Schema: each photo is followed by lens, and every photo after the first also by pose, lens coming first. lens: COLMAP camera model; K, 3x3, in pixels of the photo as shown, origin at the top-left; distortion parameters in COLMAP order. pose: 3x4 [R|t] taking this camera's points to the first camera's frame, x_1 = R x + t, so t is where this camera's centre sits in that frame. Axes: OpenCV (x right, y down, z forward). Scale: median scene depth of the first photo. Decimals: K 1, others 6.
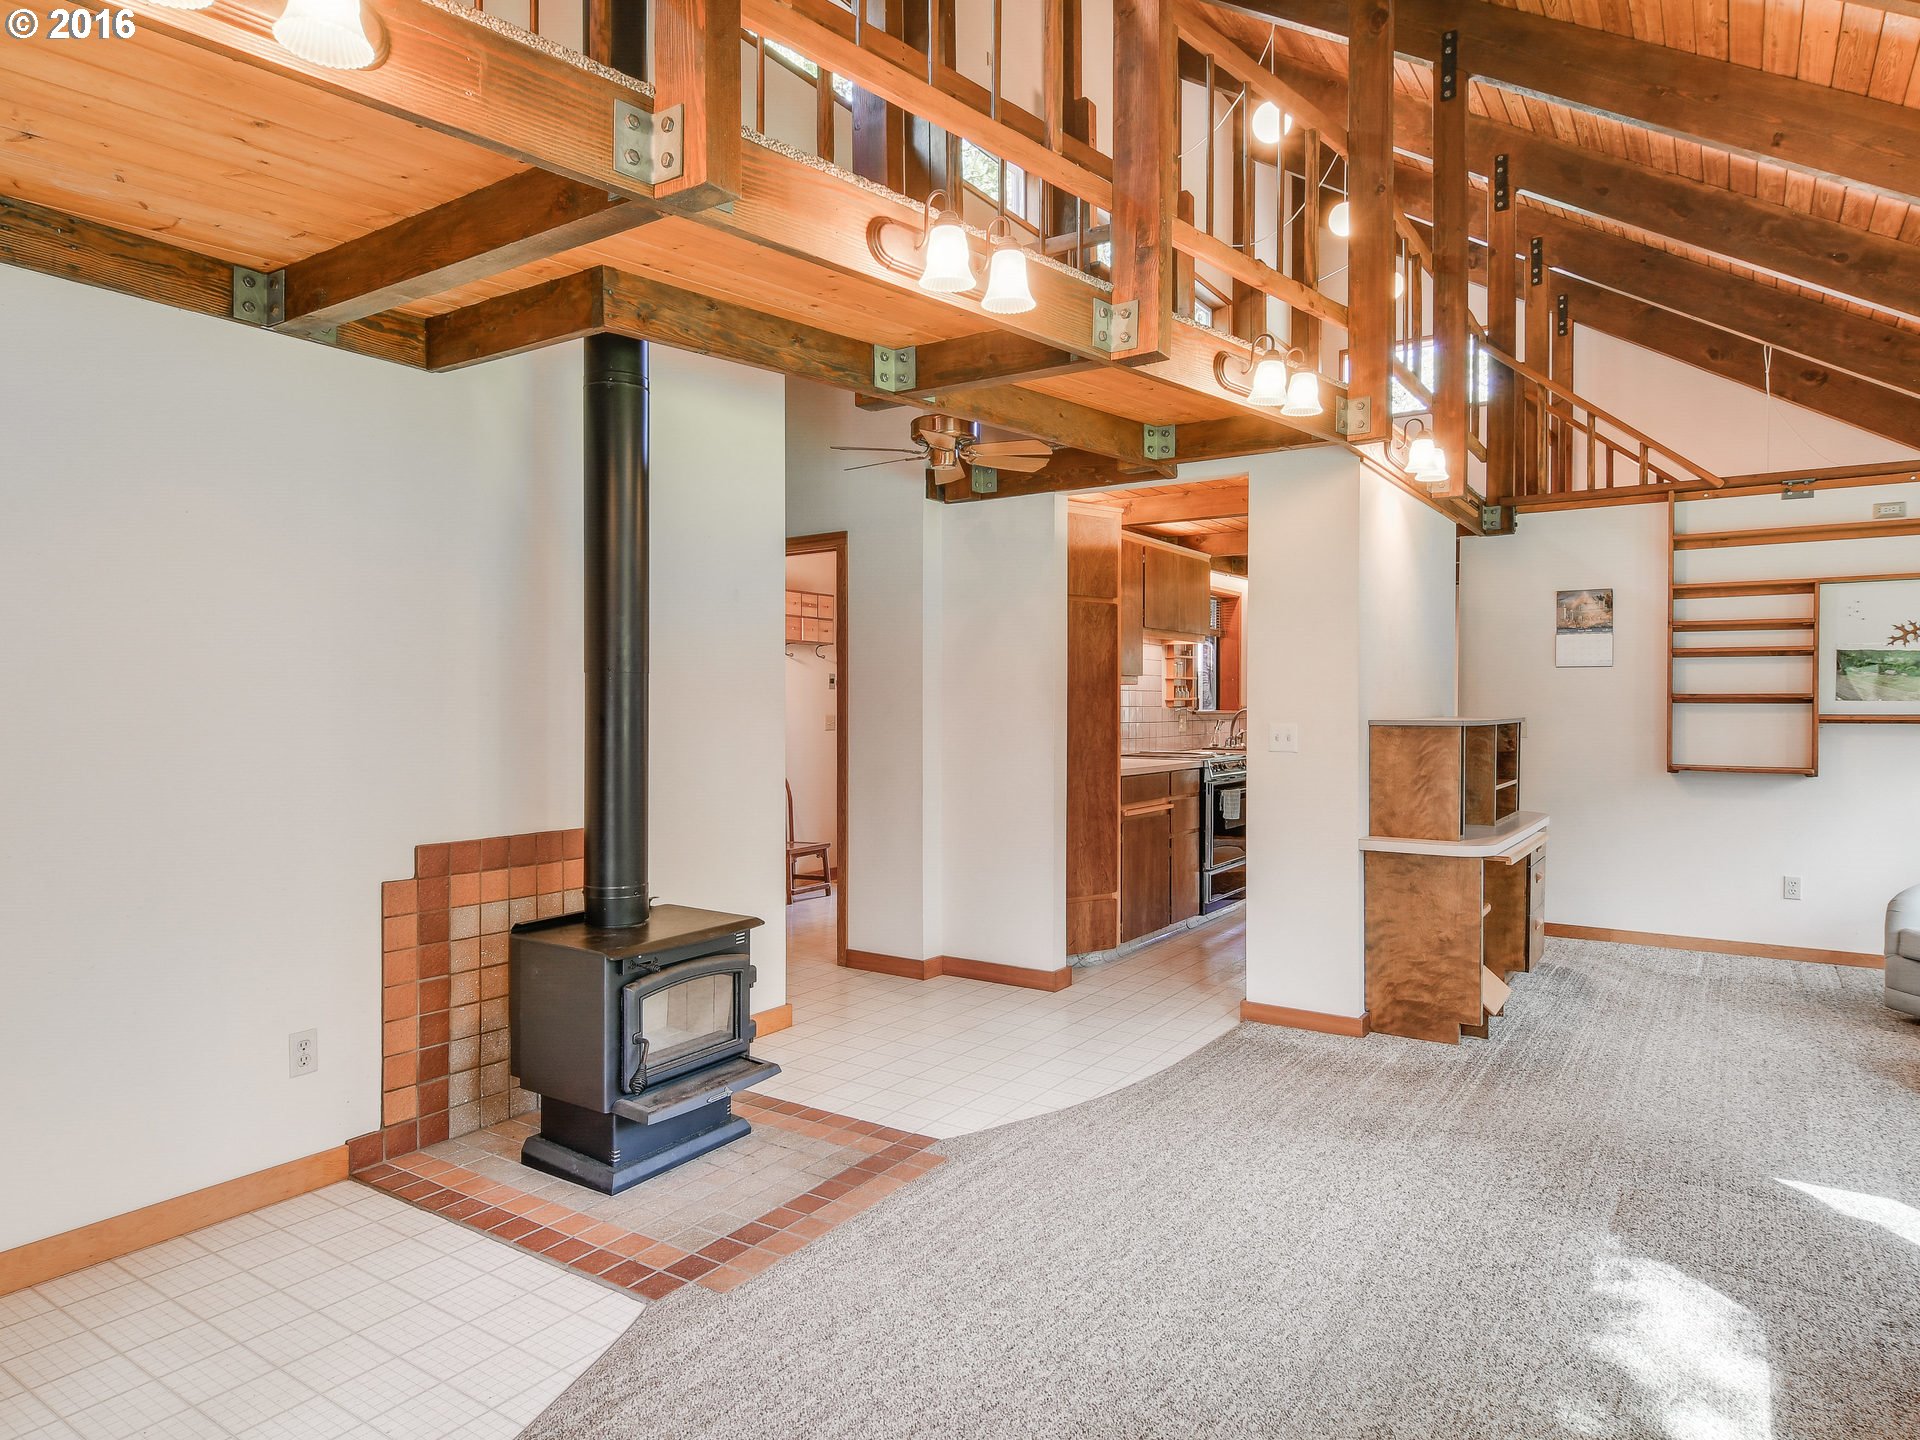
lens RADIAL K [[1152.9, 0, 955.8], [0, 1152.9, 734.1], [0, 0, 1]] dist [0.000711, -0.001010]
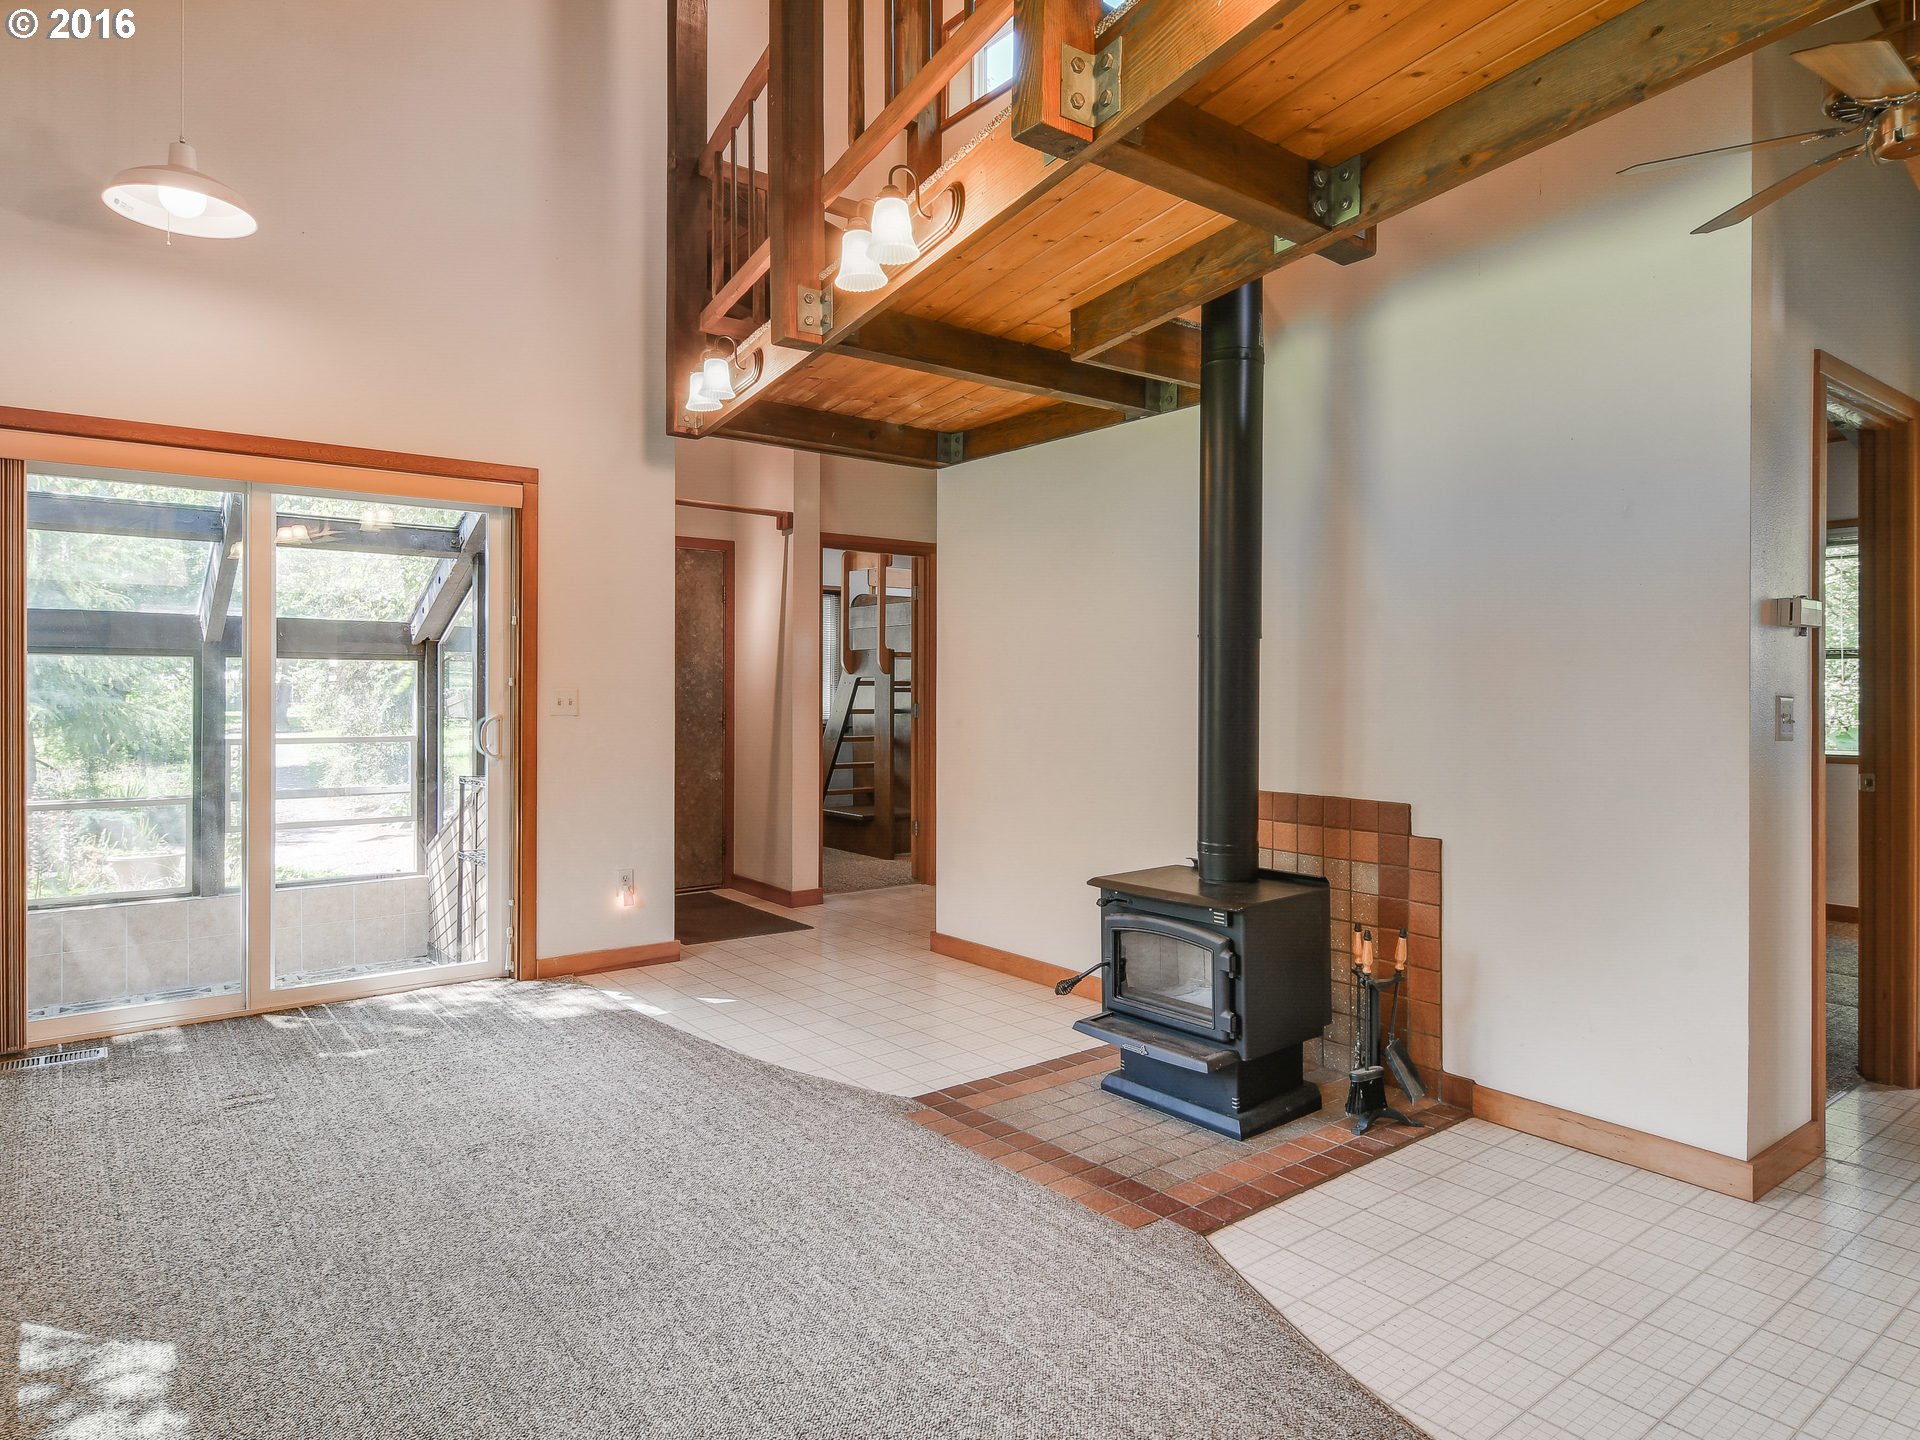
lens RADIAL K [[1158.6, 0, 962.4], [0, 1158.6, 682.4], [0, 0, 1]] dist [0.000838, 0.000100]
pose [[-0.309912, -0.001267, -0.950764, 0.568818], [-0.025843, 0.999641, 0.007092, -0.011284], [0.950414, 0.026769, -0.309834, 0.802243]]
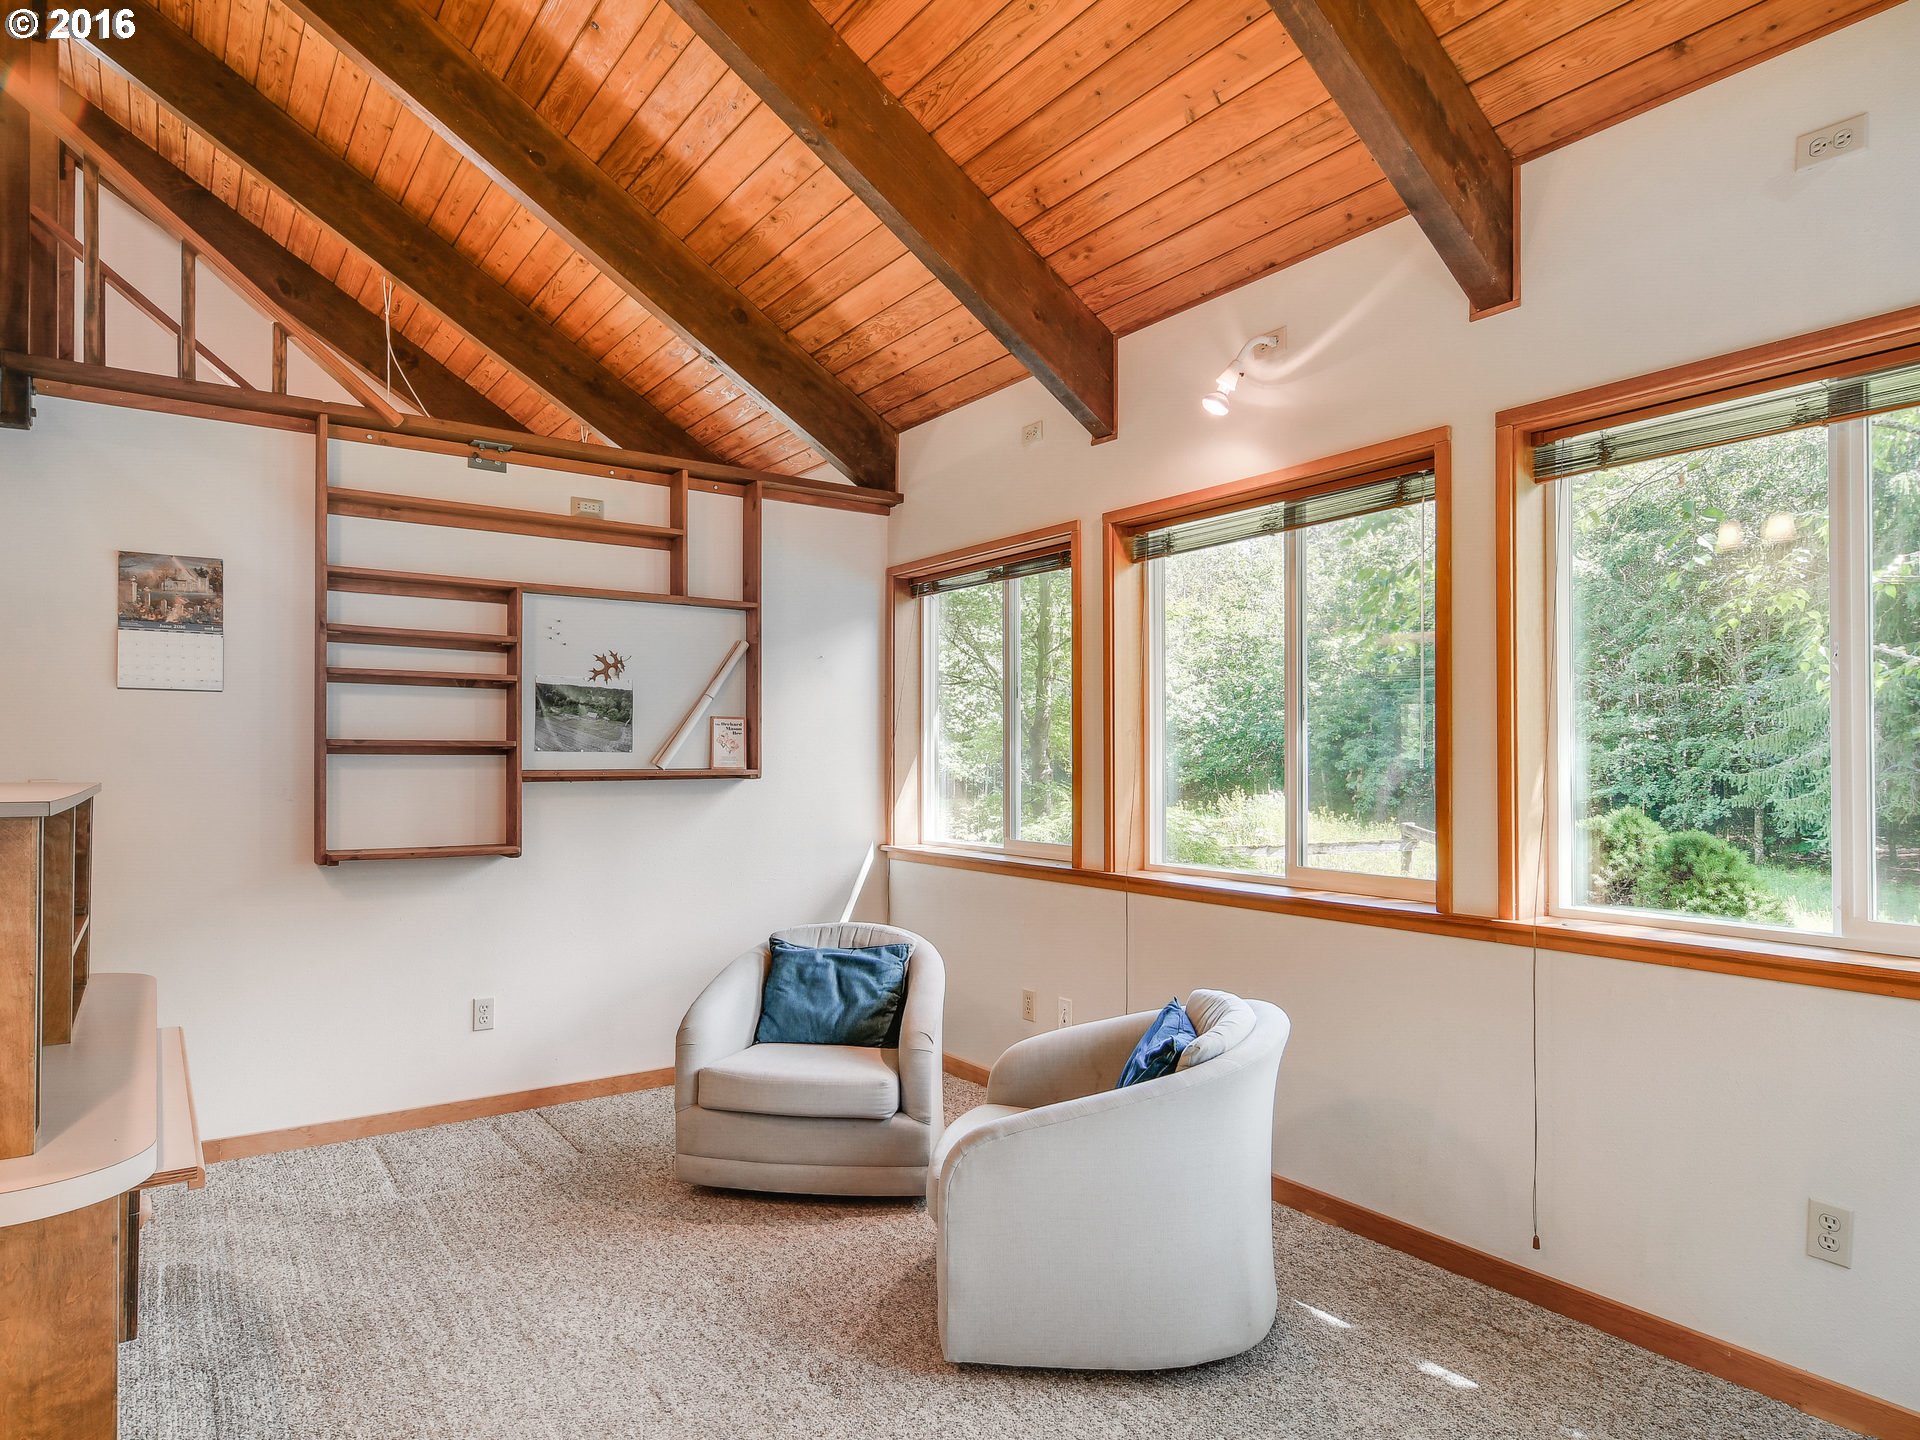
lens RADIAL K [[1161.9, 0, 954.6], [0, 1161.9, 743.4], [0, 0, 1]] dist [0.008247, -0.000925]
pose [[0.360708, 0.012335, 0.932597, 0.200631], [0.022894, 0.999494, -0.022075, -0.014130], [-0.932398, 0.029314, 0.360244, 0.588915]]
